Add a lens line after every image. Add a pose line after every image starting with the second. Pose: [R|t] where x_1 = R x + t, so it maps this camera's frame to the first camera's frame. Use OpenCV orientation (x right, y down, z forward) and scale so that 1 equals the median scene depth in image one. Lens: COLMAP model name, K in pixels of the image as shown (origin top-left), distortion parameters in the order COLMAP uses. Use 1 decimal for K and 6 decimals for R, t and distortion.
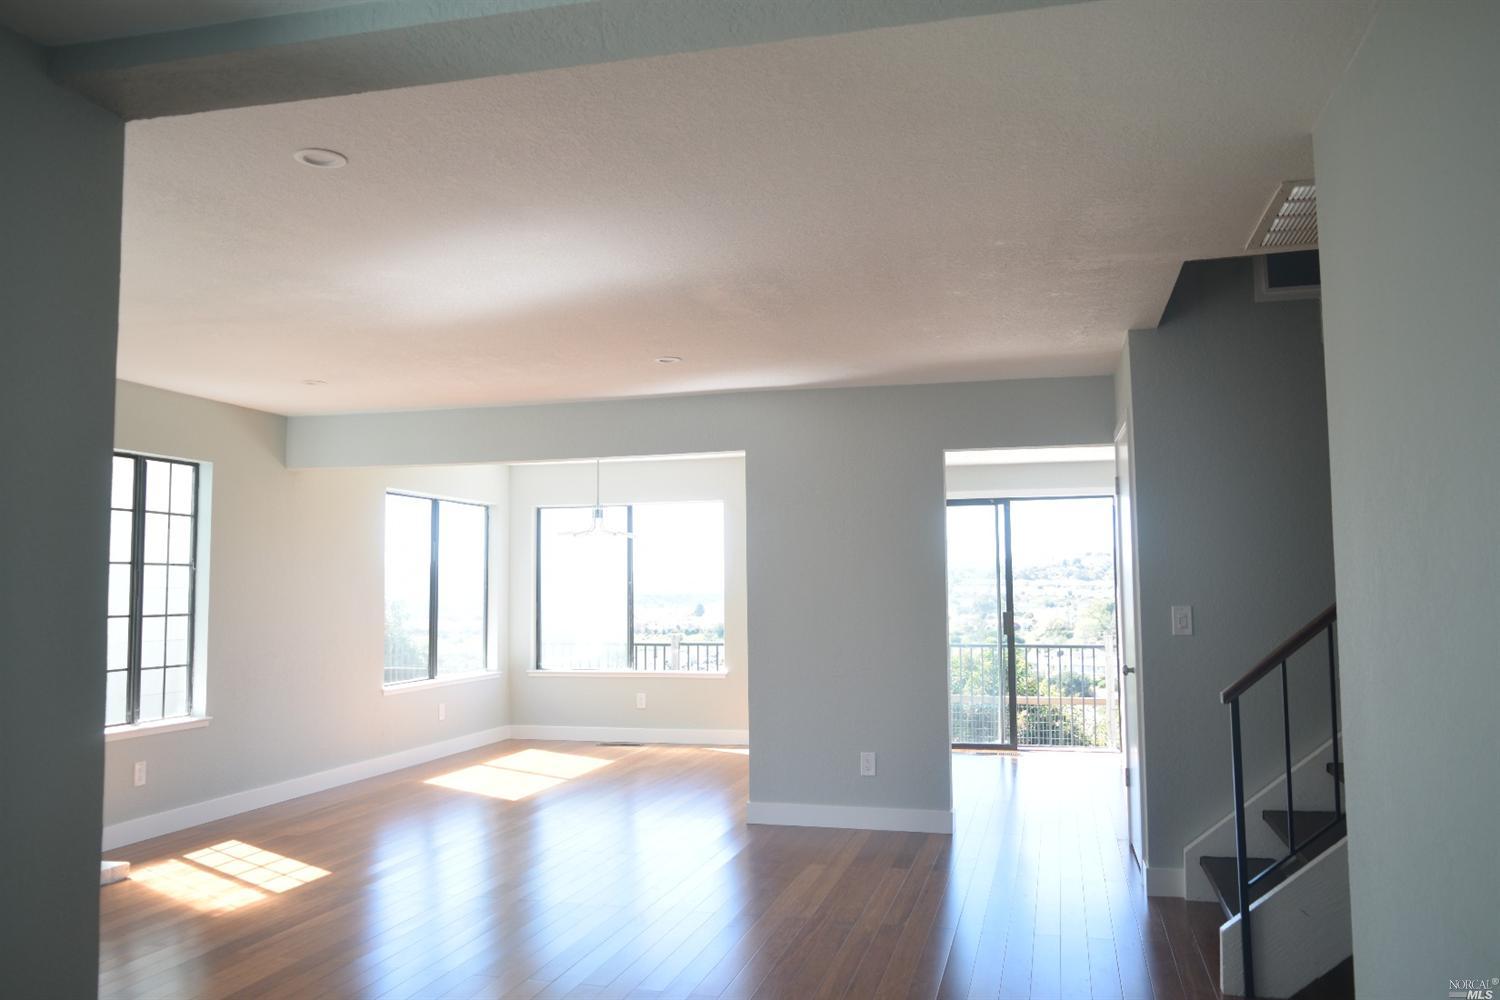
lens RADIAL K [[1153.5, 0, 745.0], [0, 1153.5, 495.0], [0, 0, 1]] dist [-0.021599, -0.000353]
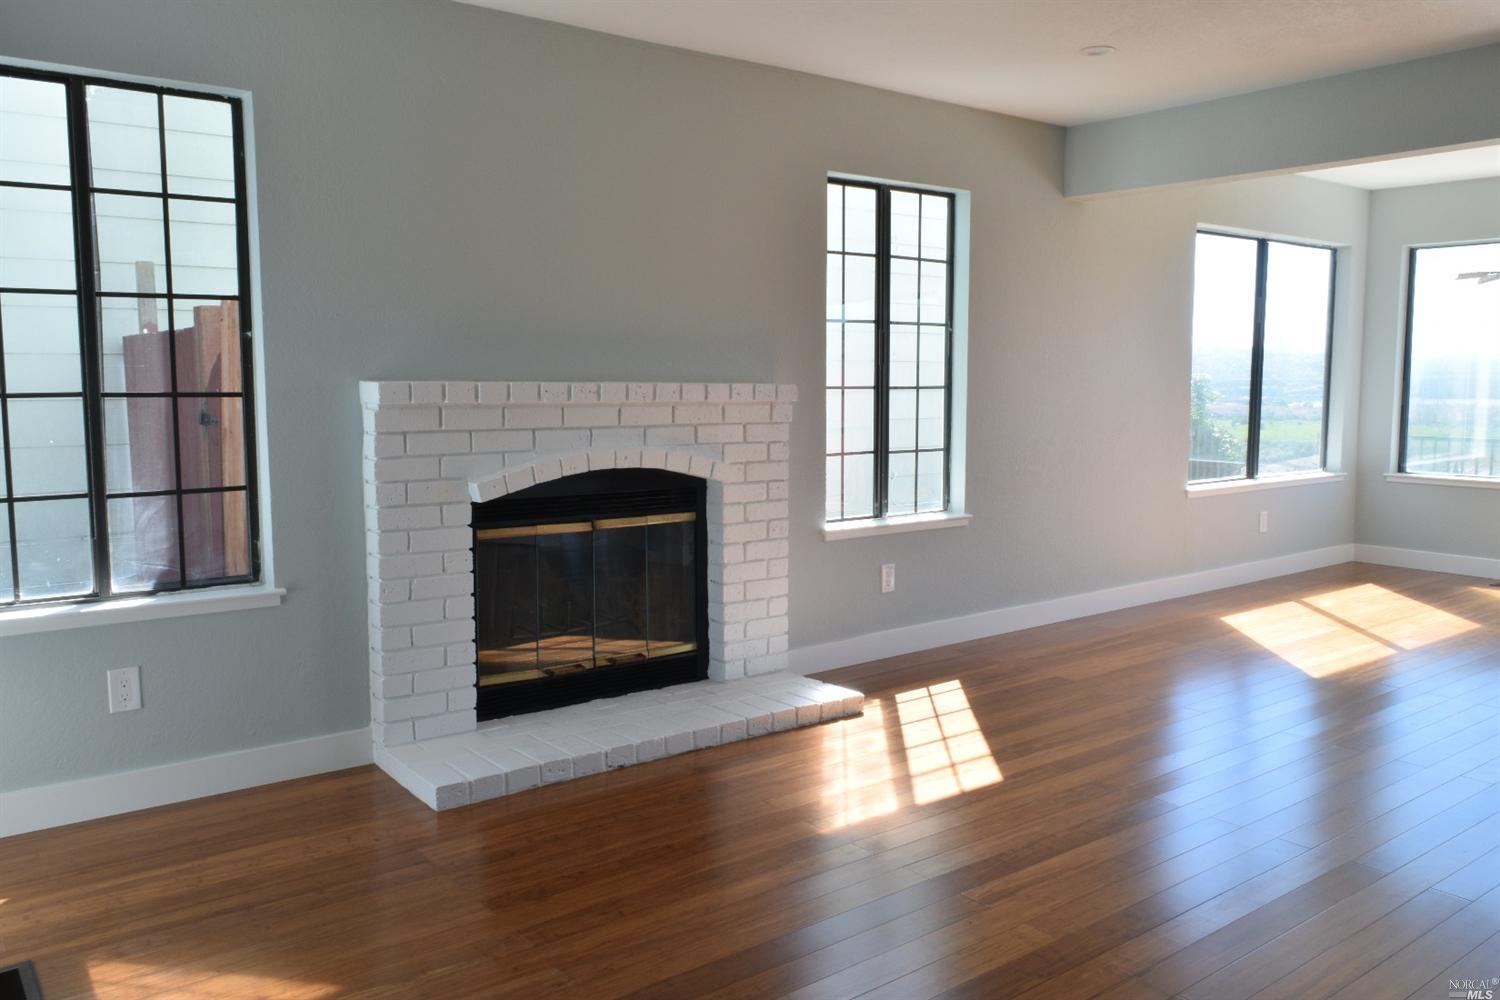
lens RADIAL K [[1153.5, 0, 745.0], [0, 1153.5, 495.0], [0, 0, 1]] dist [-0.021599, -0.000353]
pose [[0.787978, 0.072736, -0.611391, -0.096178], [0.043785, 0.983864, 0.173480, 0.032341], [0.614144, -0.163468, 0.772079, 0.278329]]
